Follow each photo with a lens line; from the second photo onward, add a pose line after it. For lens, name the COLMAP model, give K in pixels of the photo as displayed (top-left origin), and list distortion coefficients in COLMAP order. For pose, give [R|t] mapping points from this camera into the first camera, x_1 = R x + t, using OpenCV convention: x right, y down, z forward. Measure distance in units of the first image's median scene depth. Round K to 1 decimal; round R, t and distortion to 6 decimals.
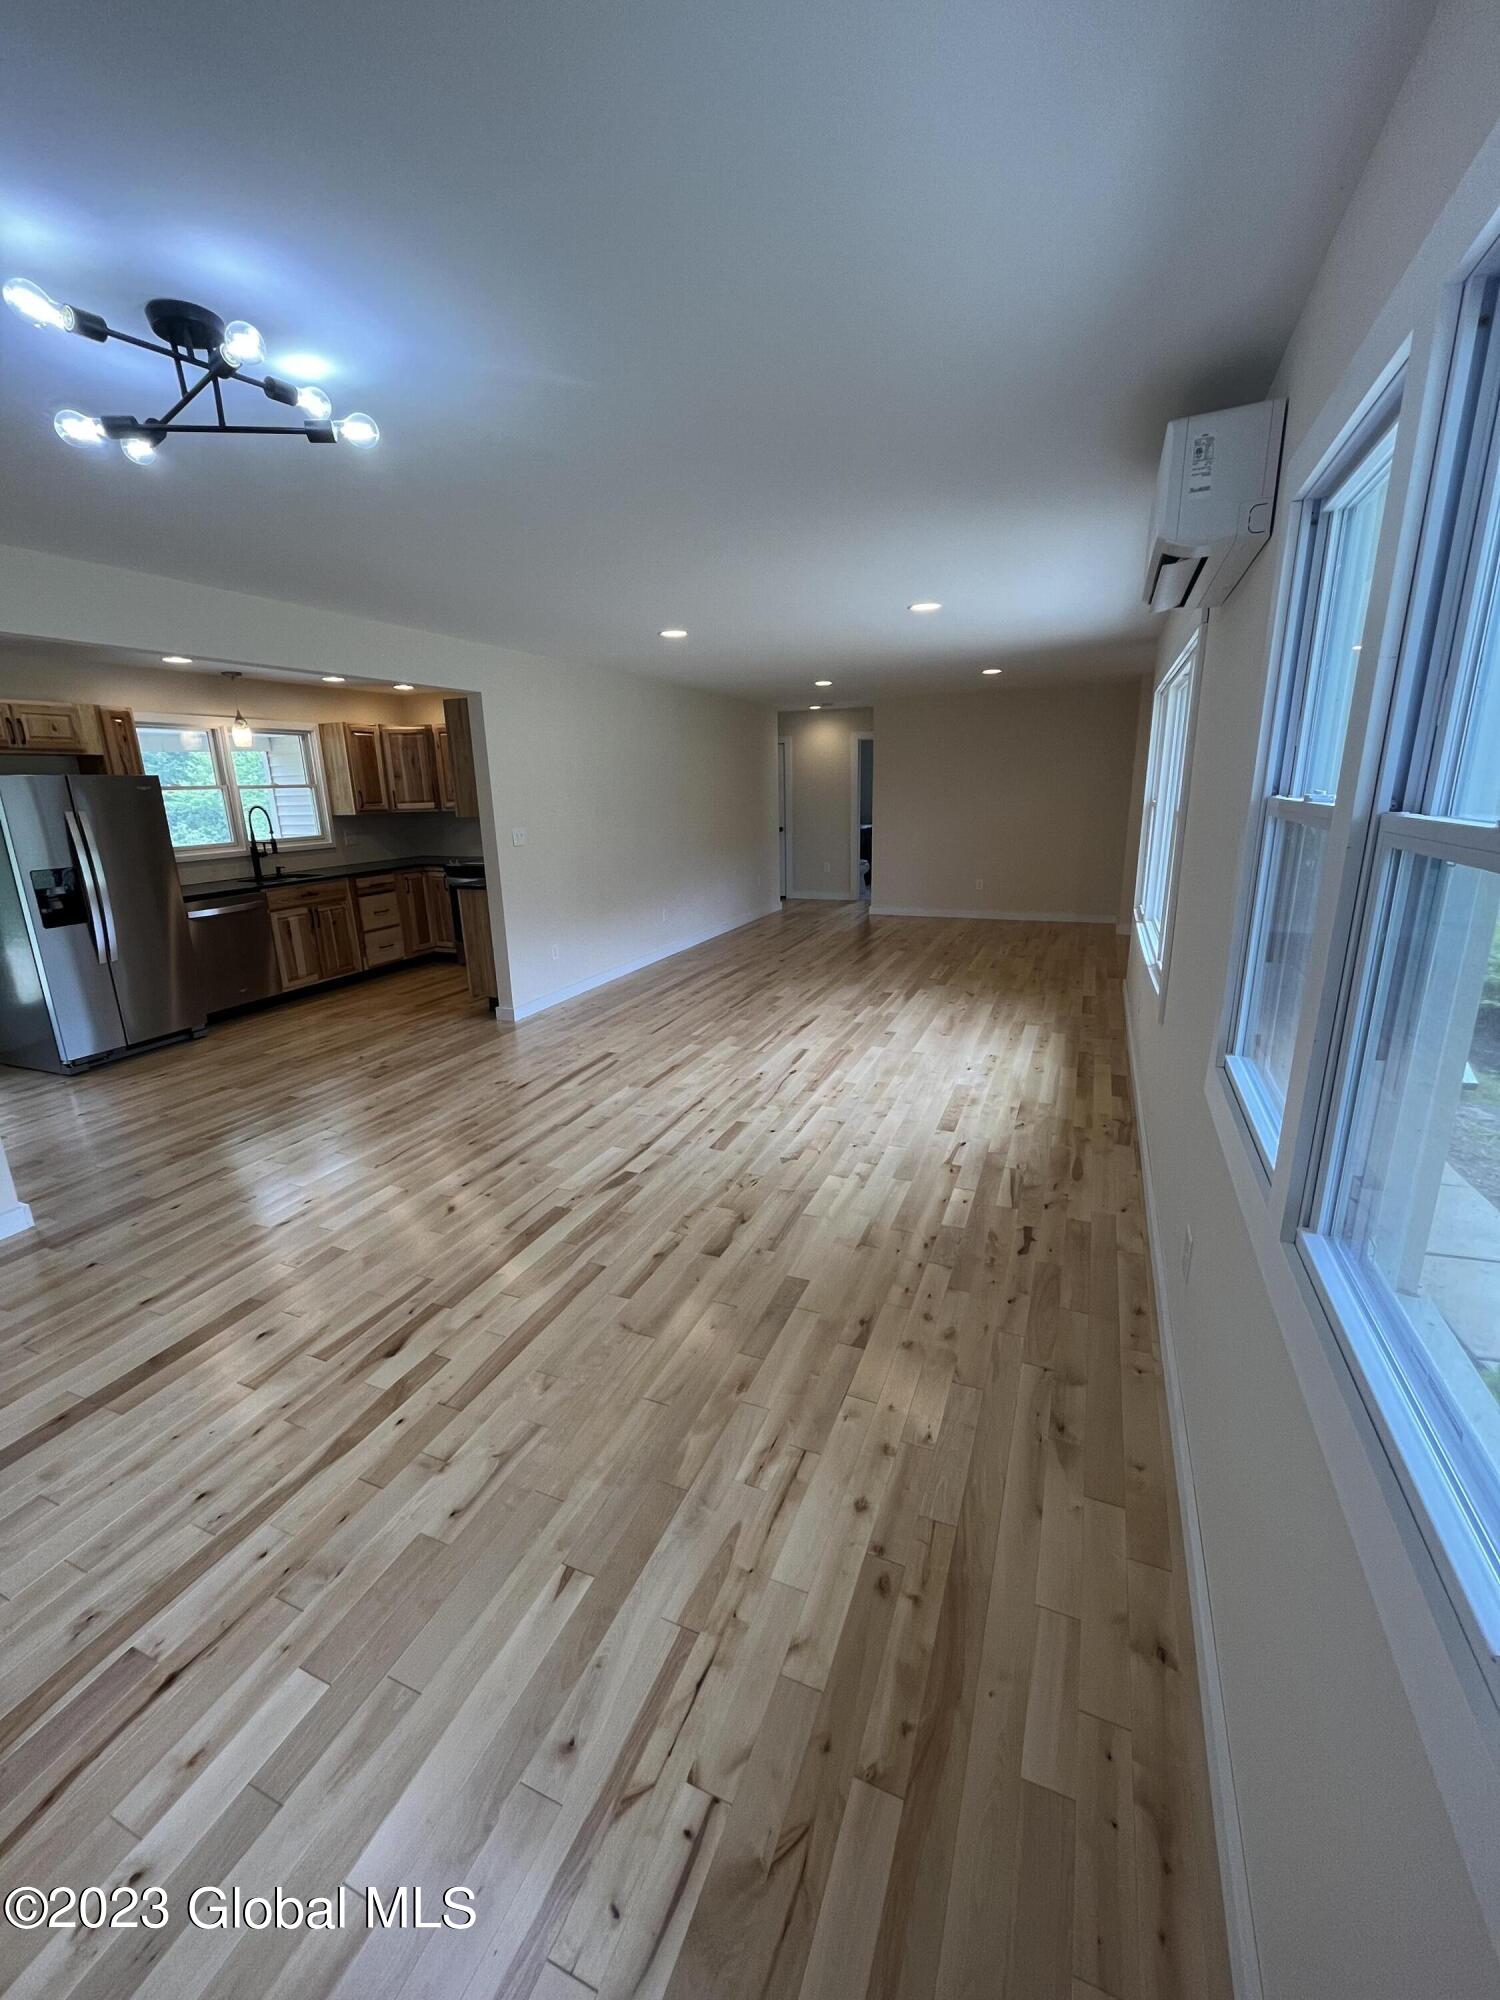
lens RADIAL K [[803.4, 0, 749.6], [0, 803.4, 995.6], [0, 0, 1]] dist [-0.004485, 0.000722]
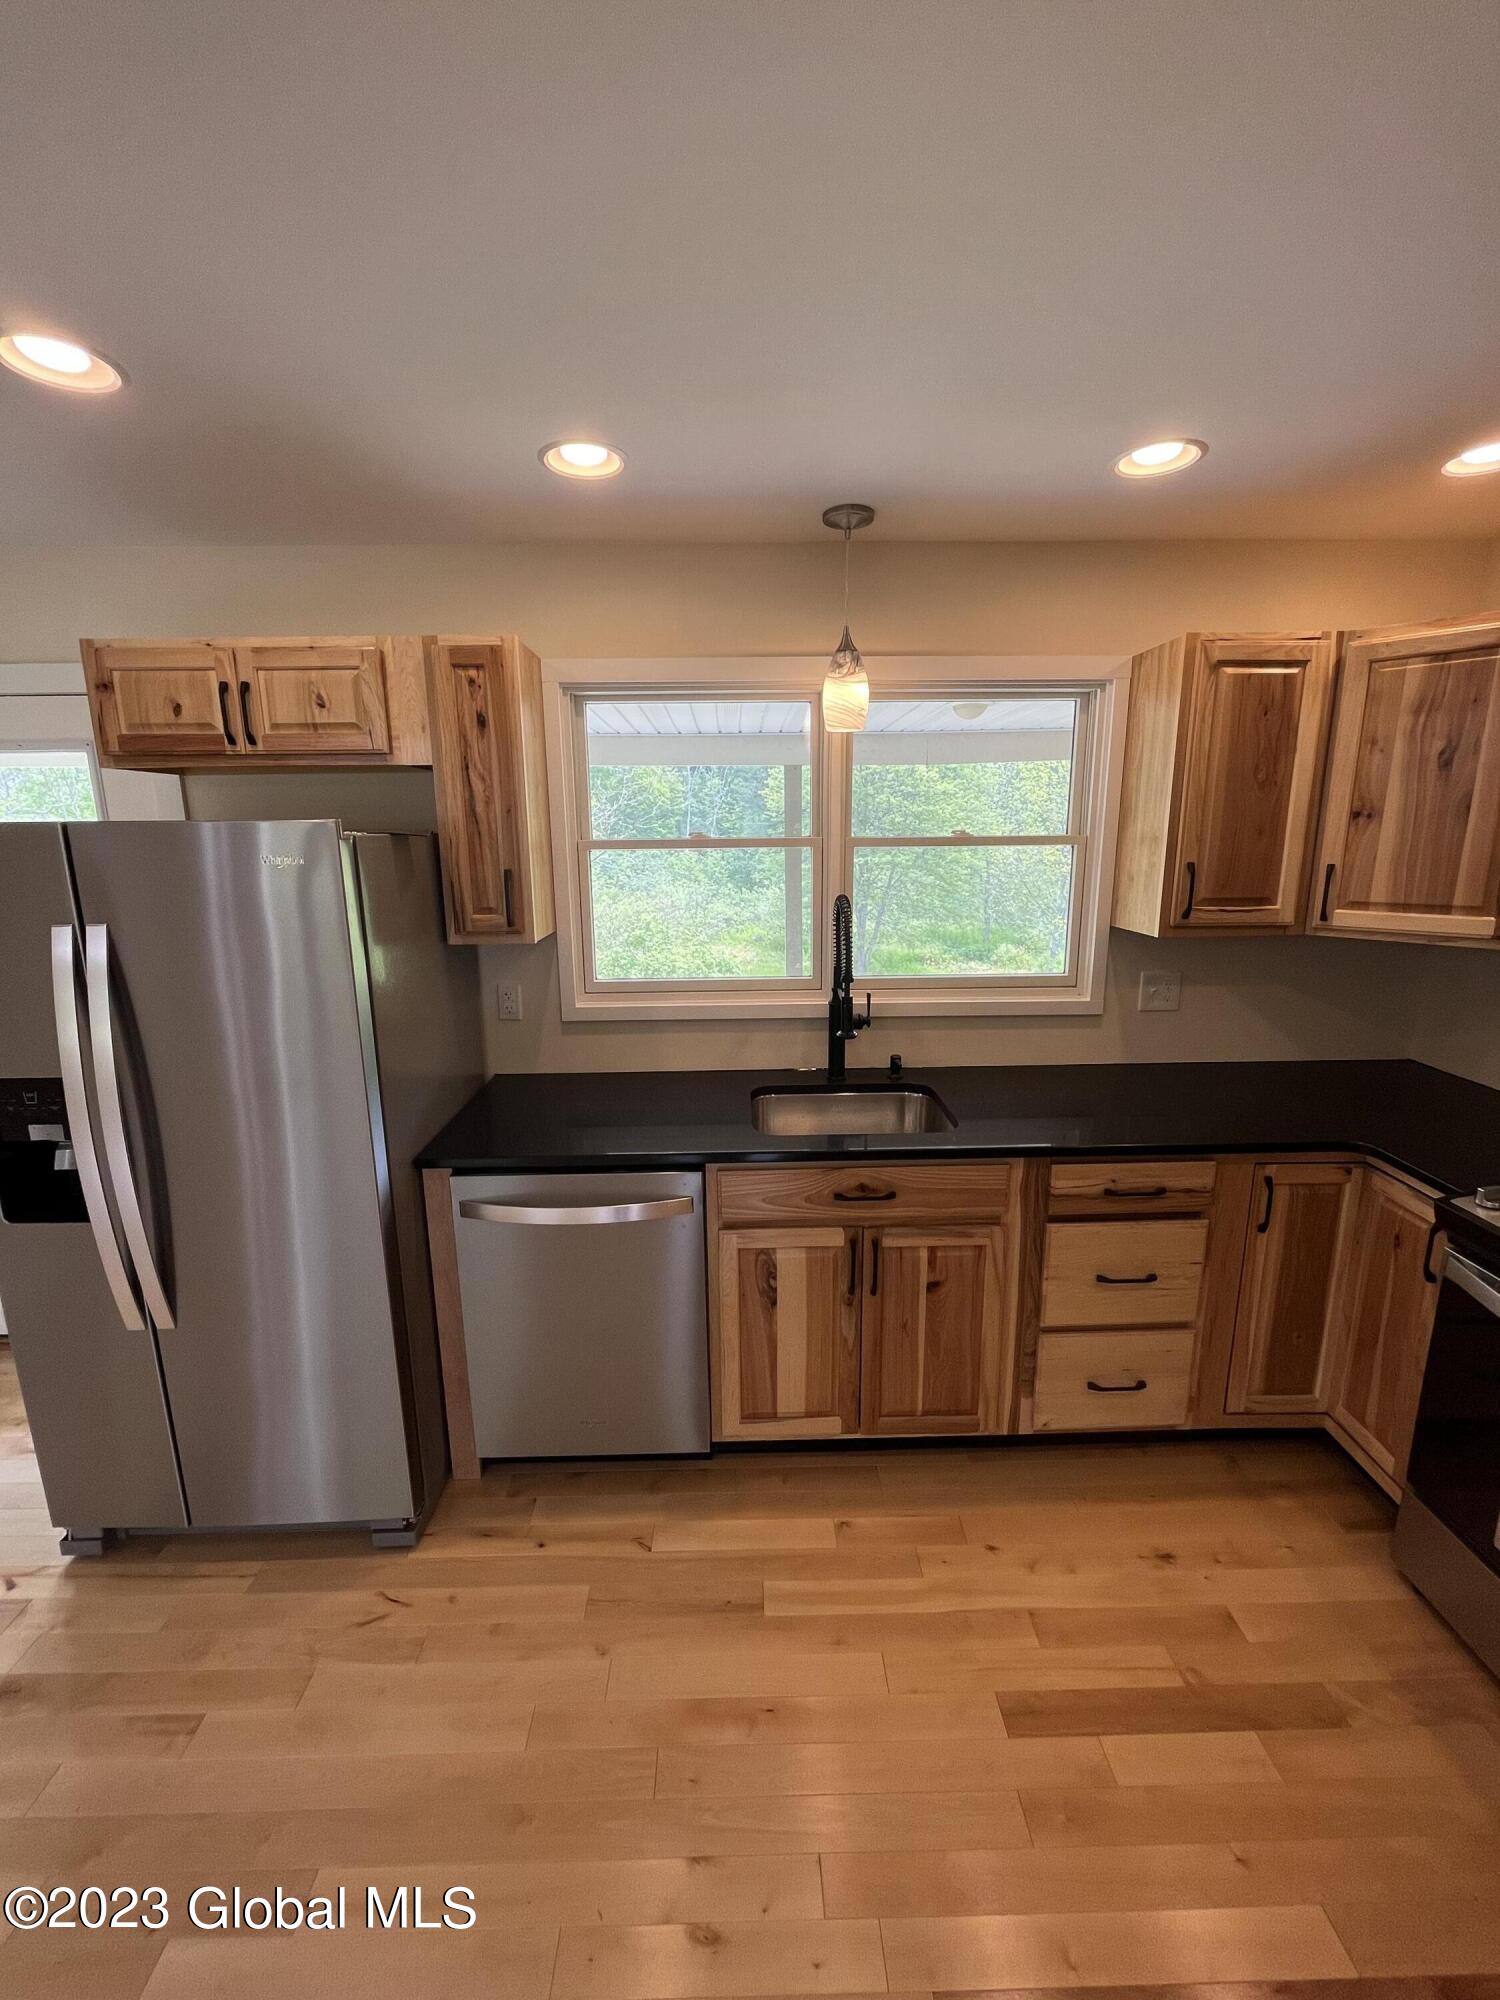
lens RADIAL K [[803.4, 0, 749.6], [0, 803.4, 995.6], [0, 0, 1]] dist [-0.004485, 0.000722]
pose [[0.401167, 0.207800, -0.892123, -0.285734], [-0.235365, 0.964613, 0.118847, -0.212854], [0.885250, 0.162297, 0.435880, 0.762720]]
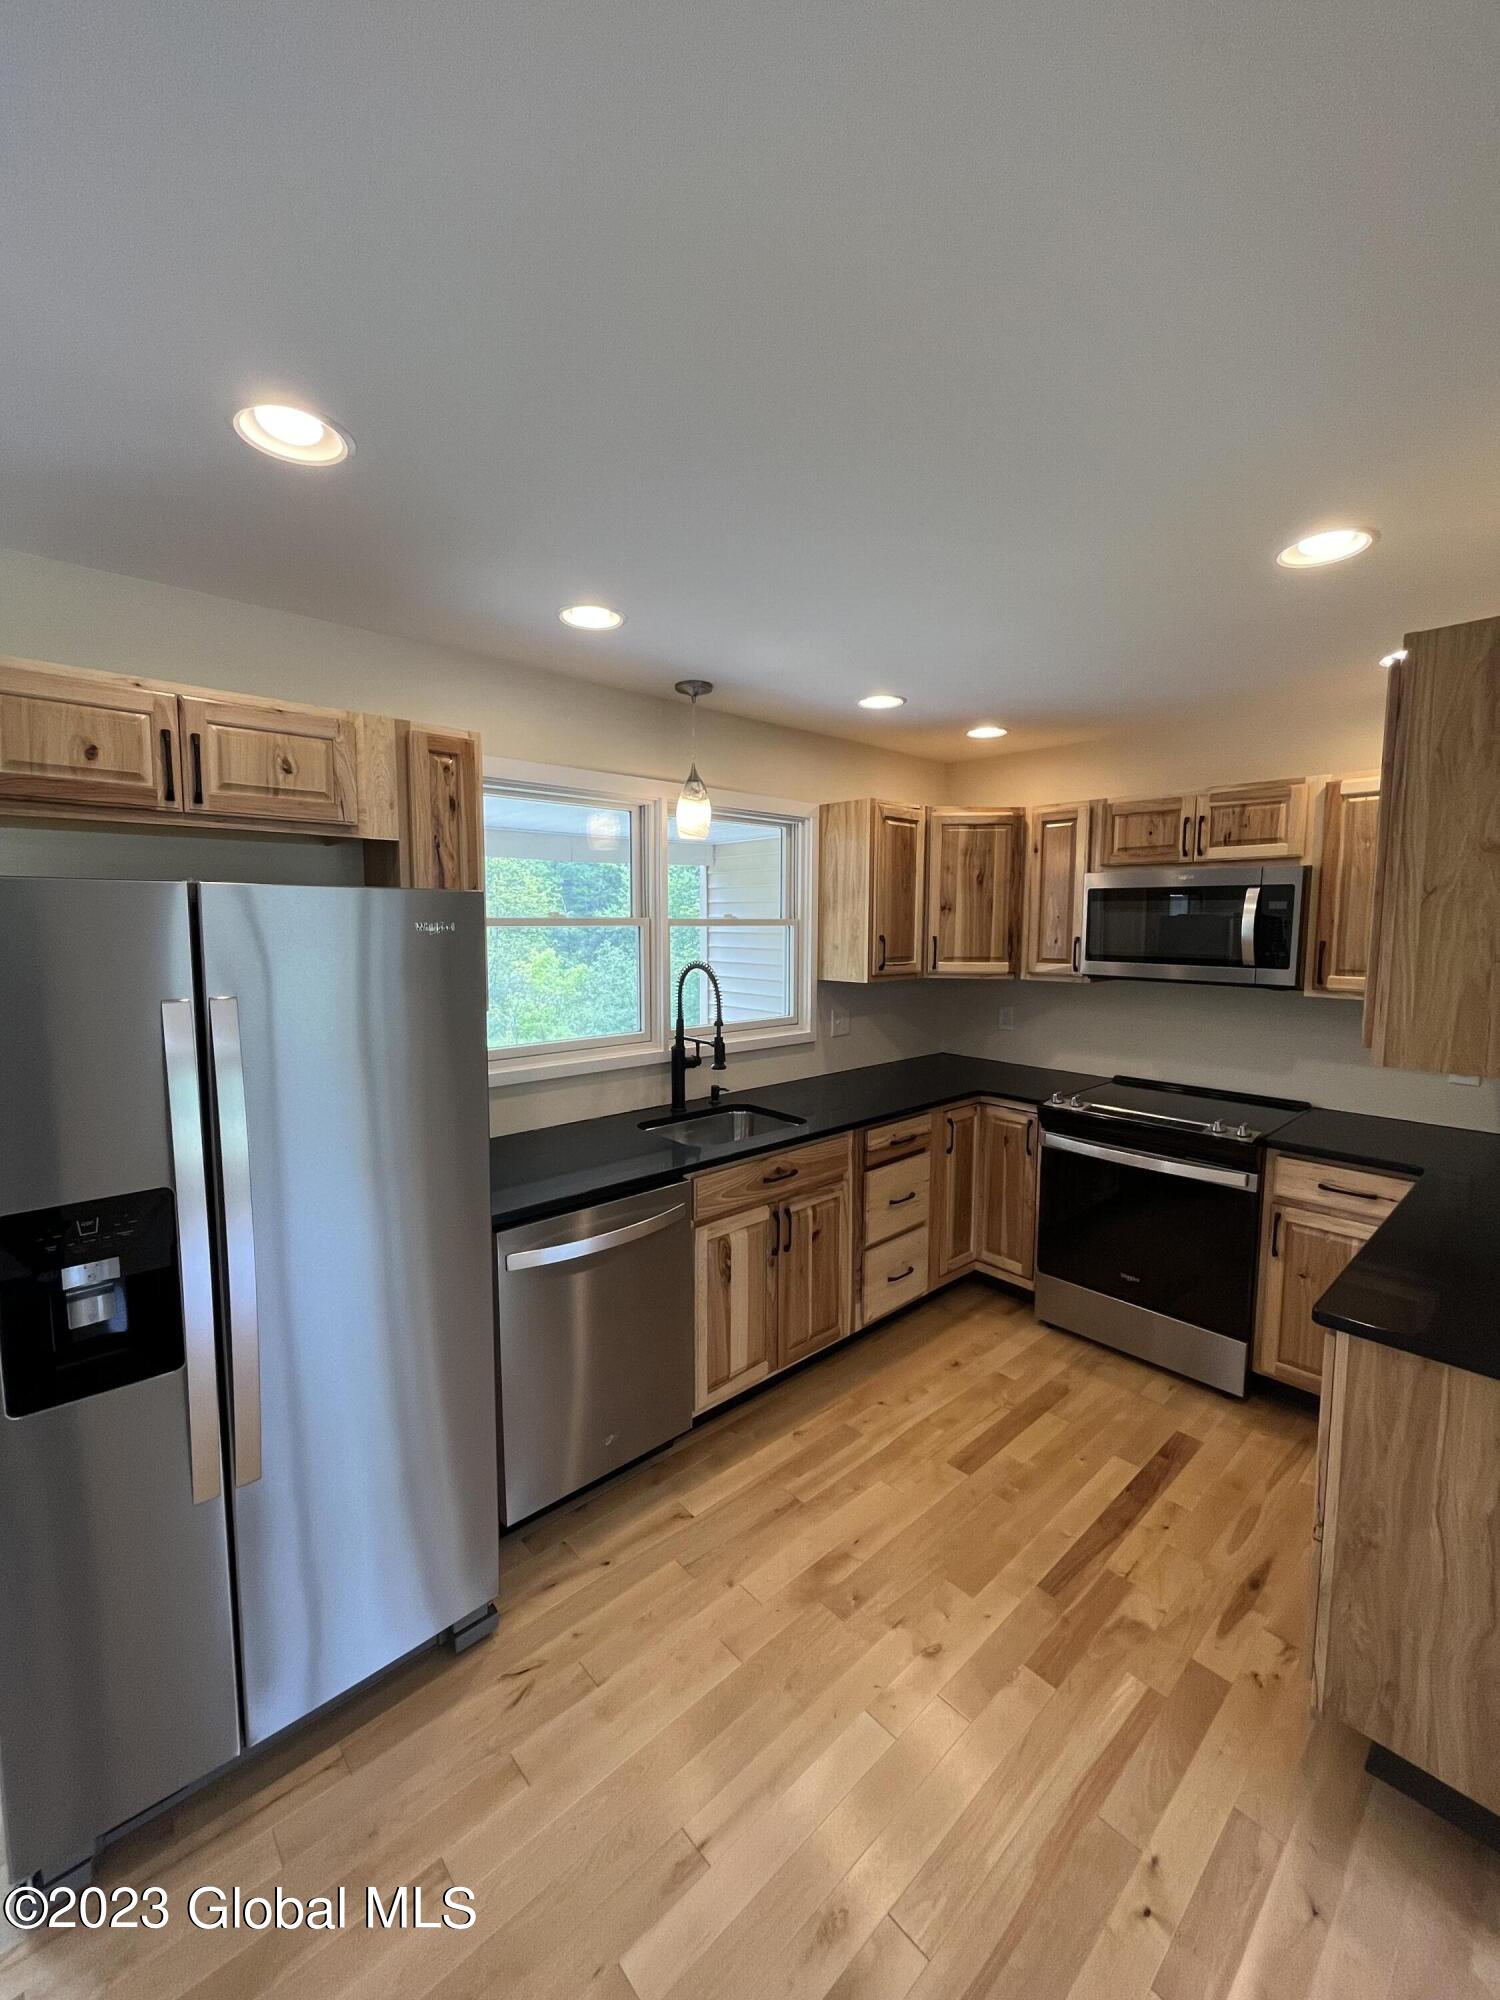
lens RADIAL K [[803.4, 0, 749.6], [0, 803.4, 995.6], [0, 0, 1]] dist [-0.004485, 0.000722]
pose [[0.905602, 0.066096, -0.418947, -0.367690], [-0.132566, 0.982404, -0.131565, -0.151220], [0.402879, 0.174684, 0.898429, 0.561065]]
